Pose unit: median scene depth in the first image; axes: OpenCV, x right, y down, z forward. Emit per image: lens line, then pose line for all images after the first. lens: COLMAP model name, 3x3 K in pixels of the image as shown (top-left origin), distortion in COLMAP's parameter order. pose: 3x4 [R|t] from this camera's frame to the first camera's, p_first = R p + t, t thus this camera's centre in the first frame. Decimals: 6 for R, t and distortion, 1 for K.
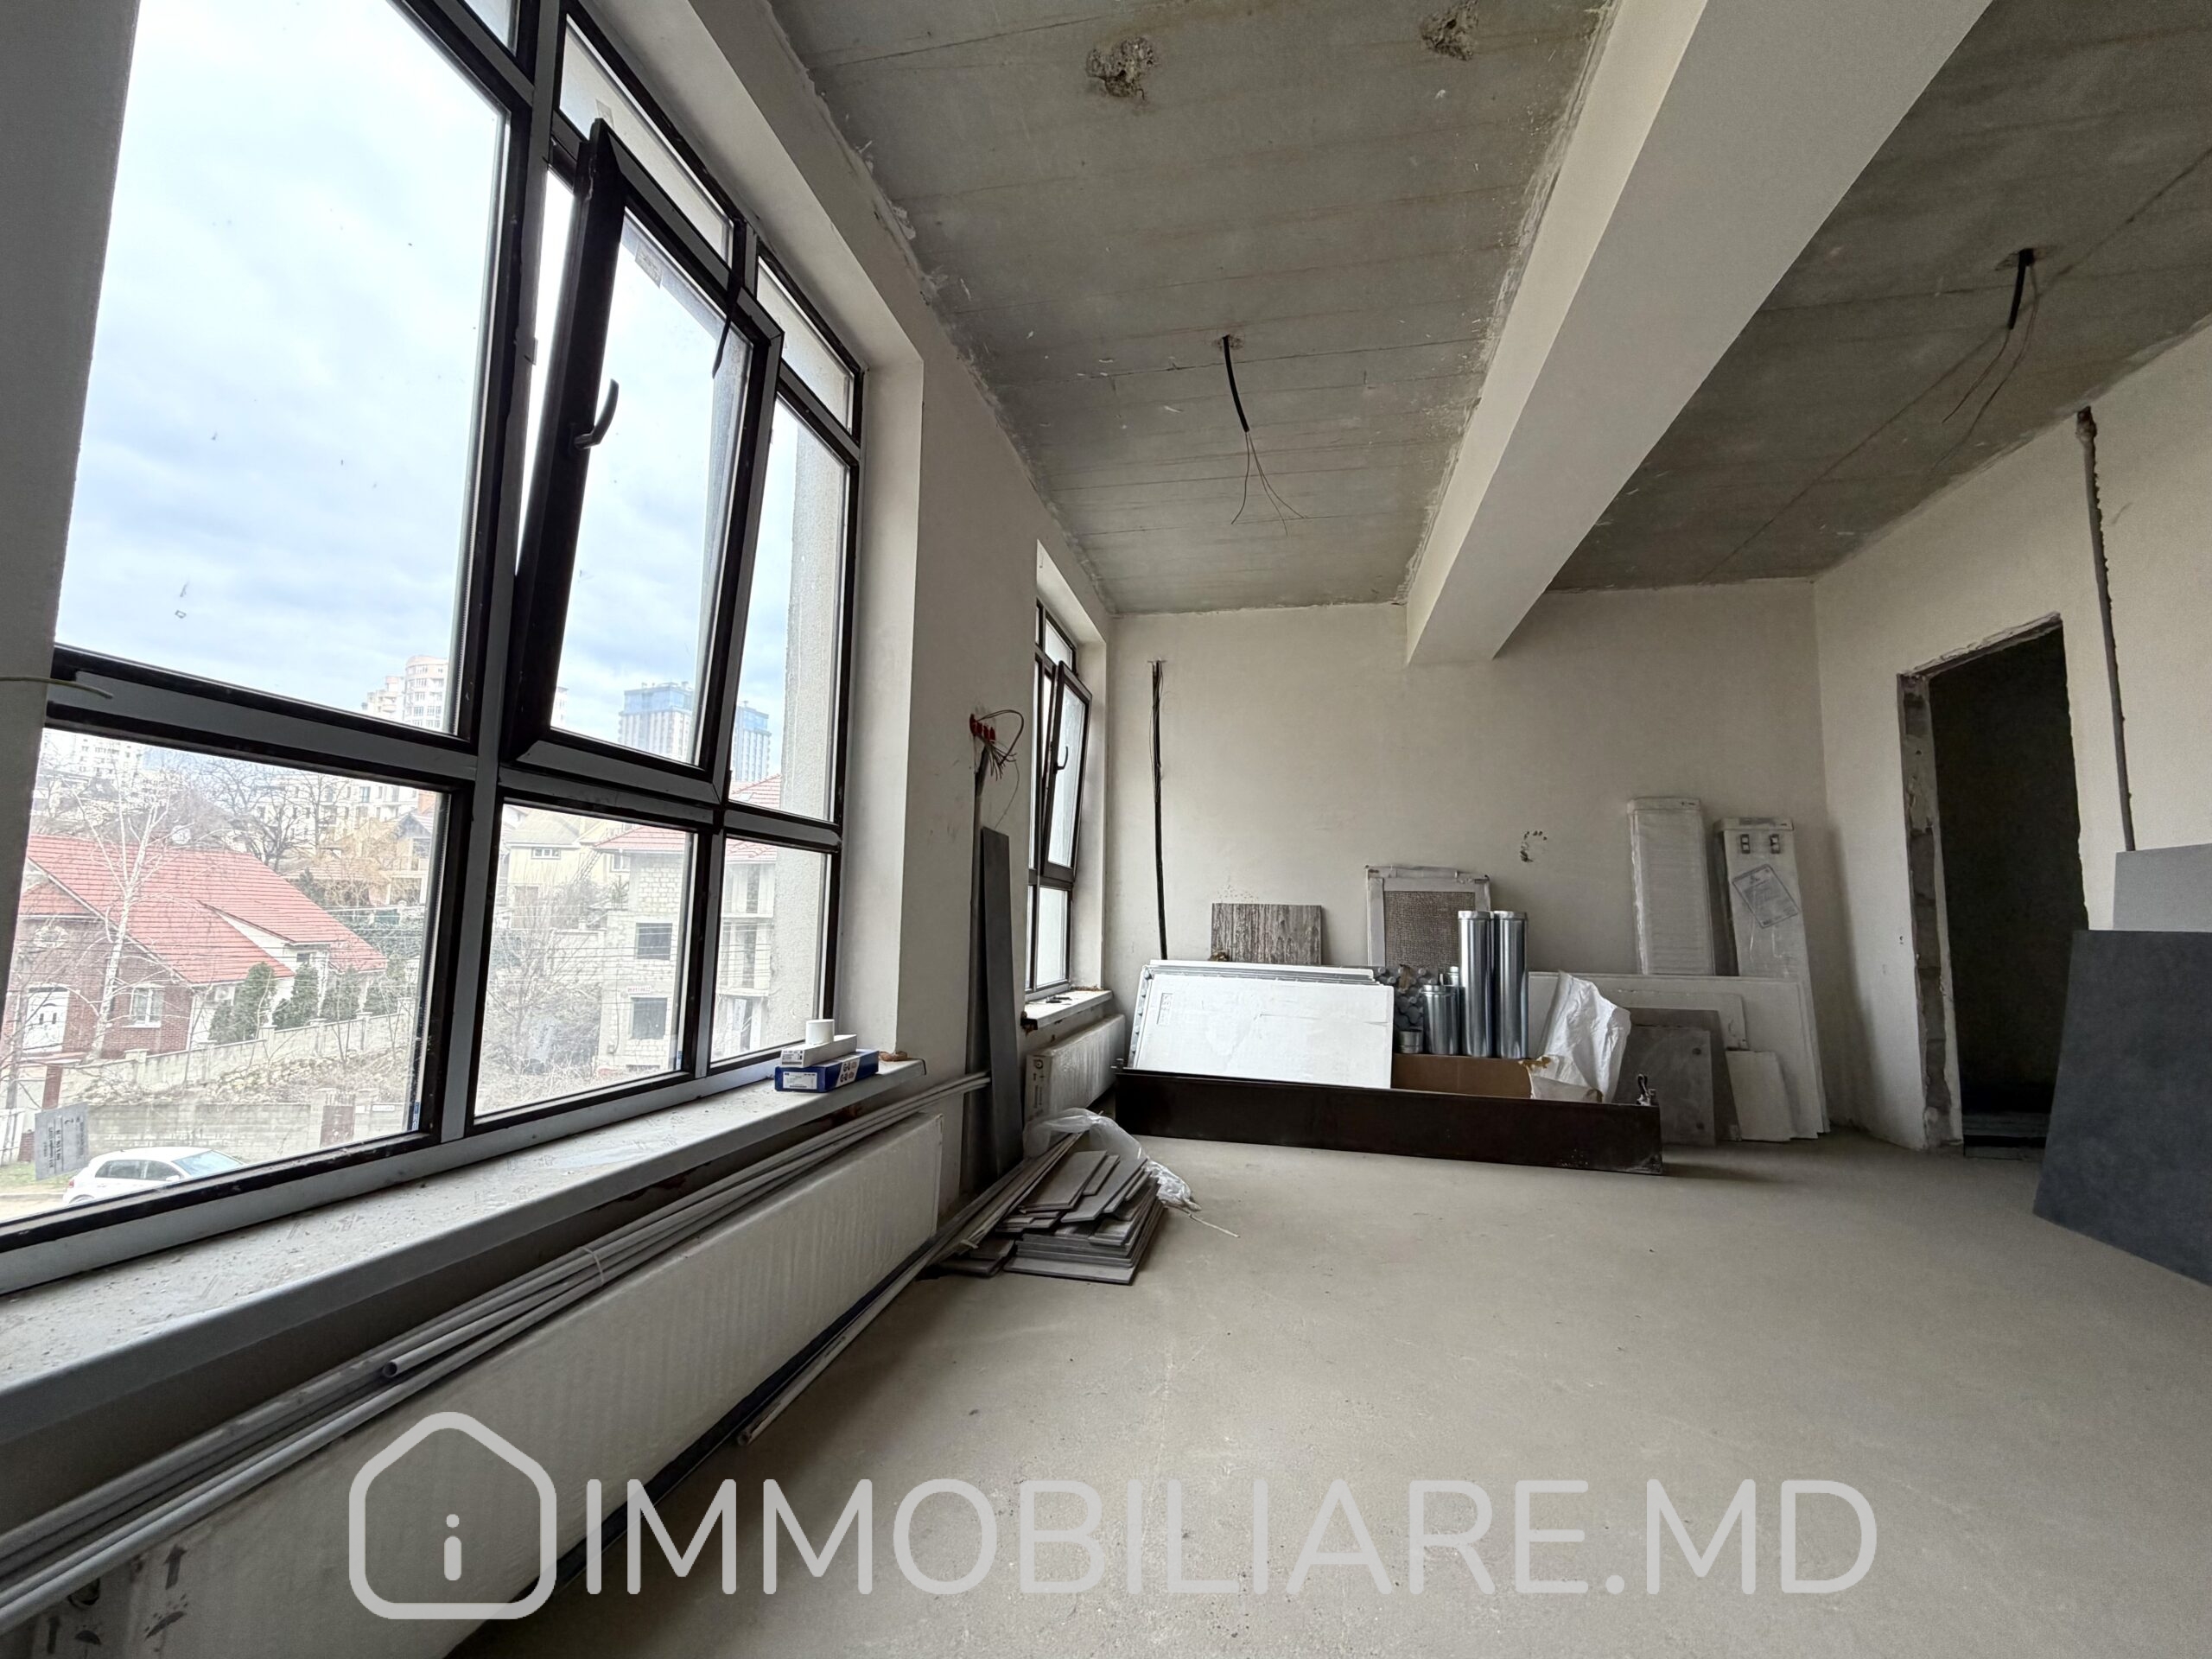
lens RADIAL K [[875.1, 0, 1105.4], [0, 875.1, 836.5], [0, 0, 1]] dist [0.003520, -0.000046]
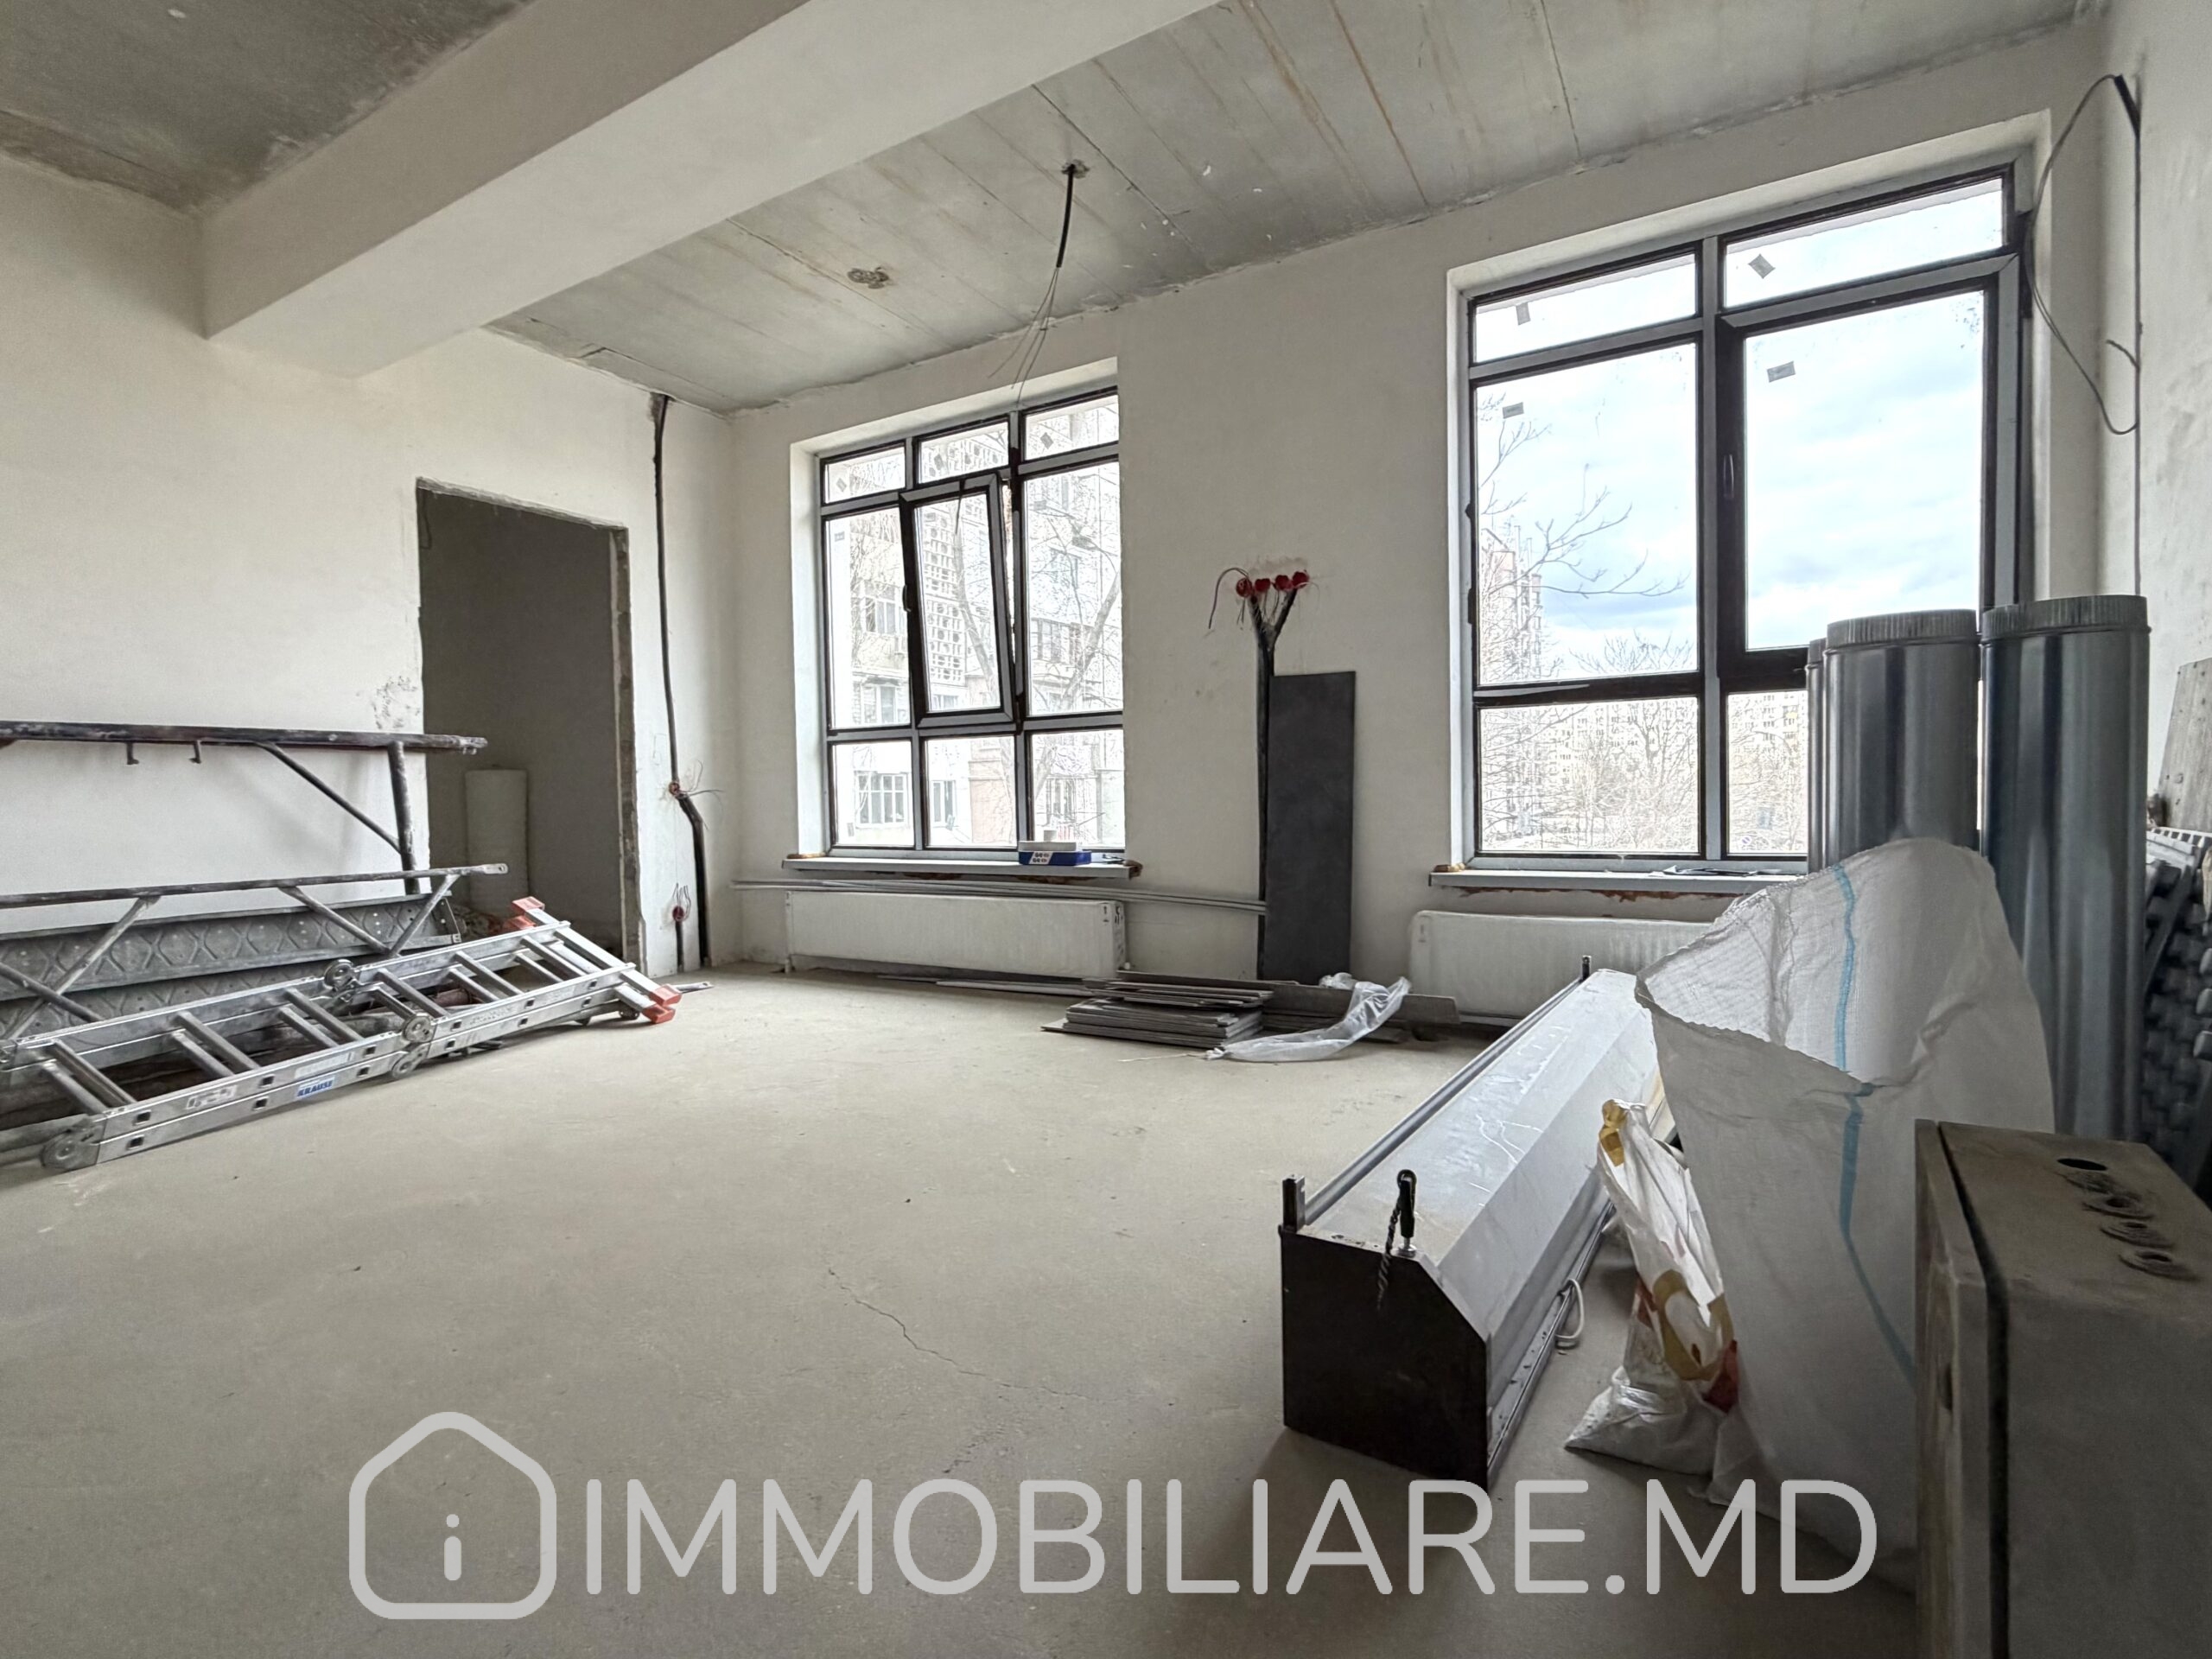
lens RADIAL K [[875.1, 0, 1110.7], [0, 875.1, 829.4], [0, 0, 1]] dist [0.003520, -0.000046]
pose [[-0.162643, 0.012854, -0.986601, 1.530761], [0.129368, 0.991561, -0.008408, 0.262123], [0.978167, -0.129002, -0.162933, 1.521760]]
